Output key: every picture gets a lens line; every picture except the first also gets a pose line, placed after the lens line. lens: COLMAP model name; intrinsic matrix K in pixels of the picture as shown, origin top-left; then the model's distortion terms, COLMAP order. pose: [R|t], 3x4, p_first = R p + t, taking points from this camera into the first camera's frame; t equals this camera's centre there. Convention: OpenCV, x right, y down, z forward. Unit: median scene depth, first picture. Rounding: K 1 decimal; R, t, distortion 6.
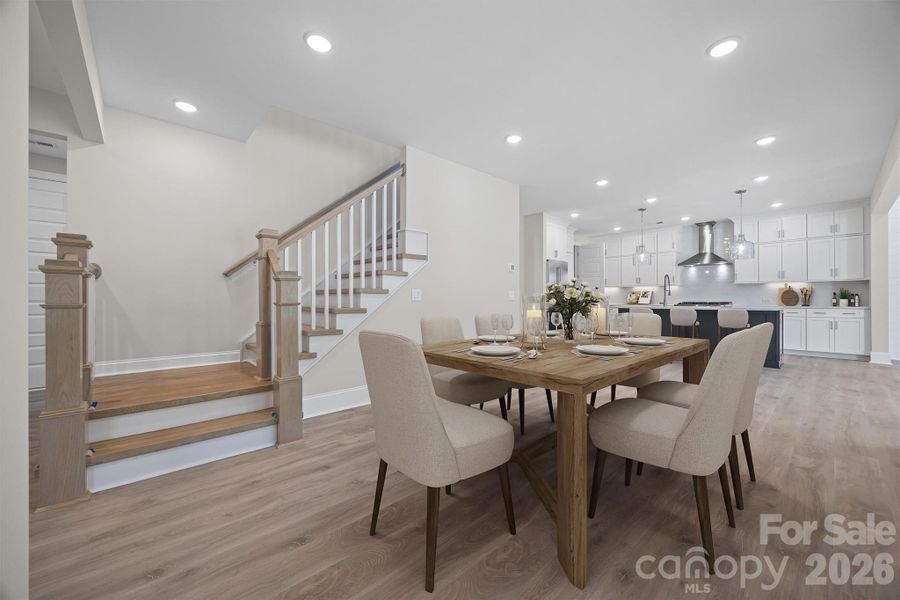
lens RADIAL K [[348.4, 0, 444.1], [0, 348.4, 299.2], [0, 0, 1]] dist [-0.001357, 0.000383]
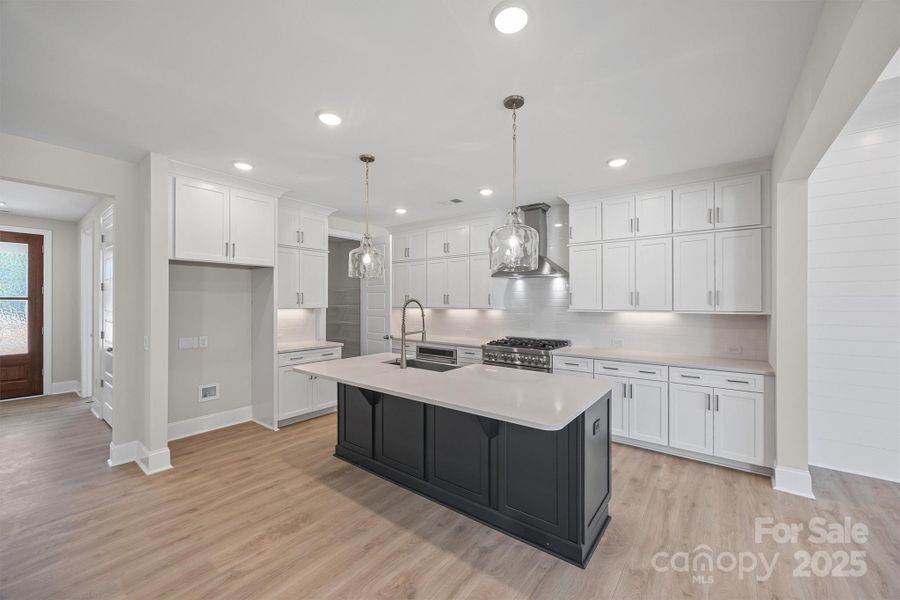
lens RADIAL K [[348.4, 0, 449.2], [0, 348.4, 301.6], [0, 0, 1]] dist [-0.001357, 0.000383]
pose [[0.983396, 0.004038, 0.181427, 0.626616], [-0.003869, 0.999992, -0.001282, -0.069418], [-0.181431, 0.000558, 0.983404, 0.550058]]
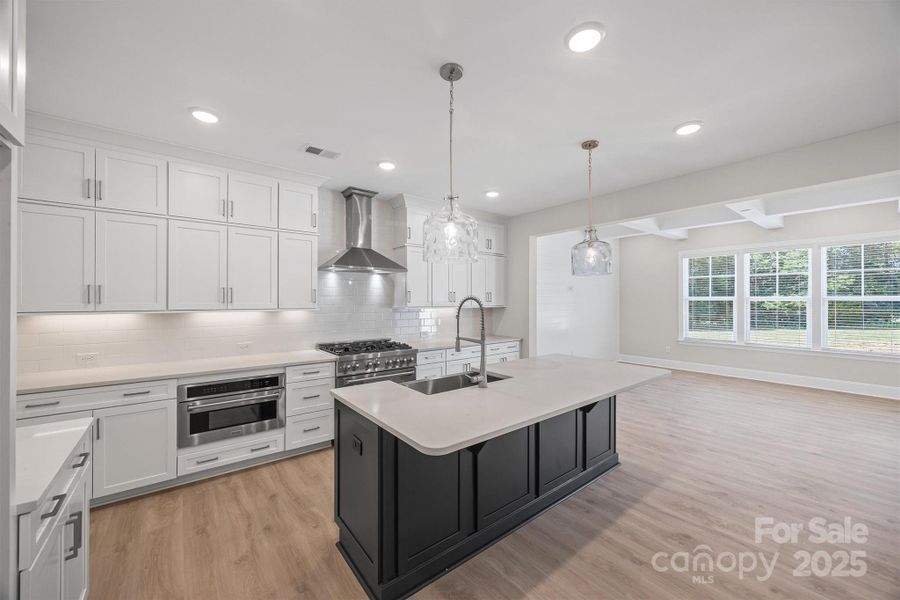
lens RADIAL K [[348.4, 0, 449.8], [0, 348.4, 299.7], [0, 0, 1]] dist [-0.001357, 0.000383]
pose [[0.057932, 0.003855, 0.998313, 0.287324], [-0.000285, 0.999993, -0.003845, -0.067906], [-0.998321, -0.000062, 0.057932, 1.046145]]
